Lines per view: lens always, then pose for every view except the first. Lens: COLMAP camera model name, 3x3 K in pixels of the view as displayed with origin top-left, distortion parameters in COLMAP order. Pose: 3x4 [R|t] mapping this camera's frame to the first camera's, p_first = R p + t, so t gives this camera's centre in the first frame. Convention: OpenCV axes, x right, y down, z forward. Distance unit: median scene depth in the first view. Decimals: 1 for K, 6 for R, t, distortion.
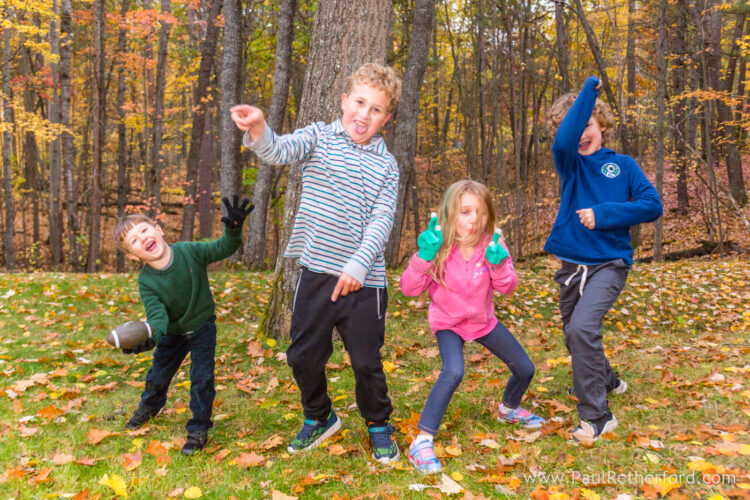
lens RADIAL K [[691.6, 0, 374.0], [0, 691.6, 251.2], [0, 0, 1]] dist [0.000548, 0.000000]
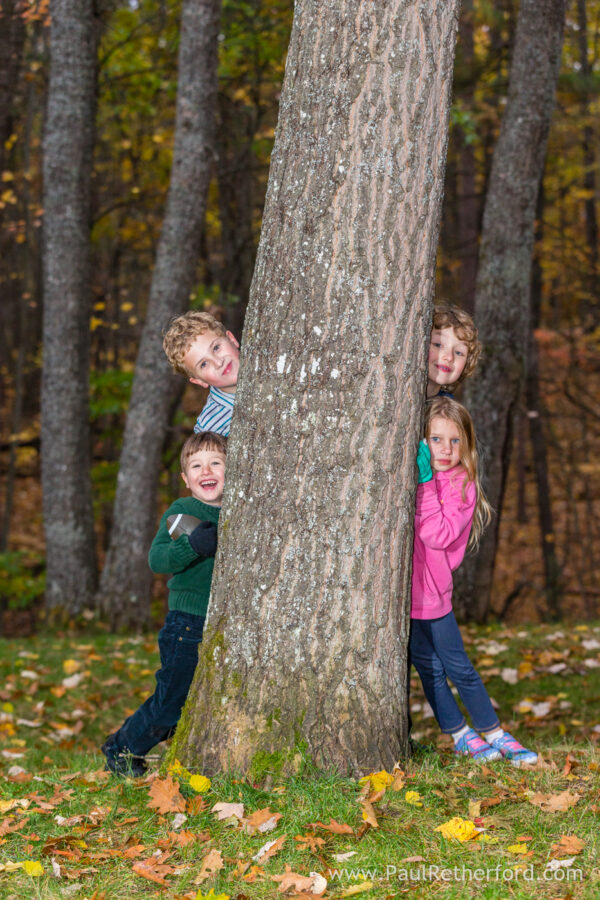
lens RADIAL K [[2183.6, 0, 298.5], [0, 2183.6, 451.7], [0, 0, 1]] dist [0.014987, 0.000000]
pose [[0.997922, -0.016408, -0.062313, 0.004667], [0.012407, 0.997869, -0.064060, 0.006682], [0.063231, 0.063154, 0.995999, -0.288478]]
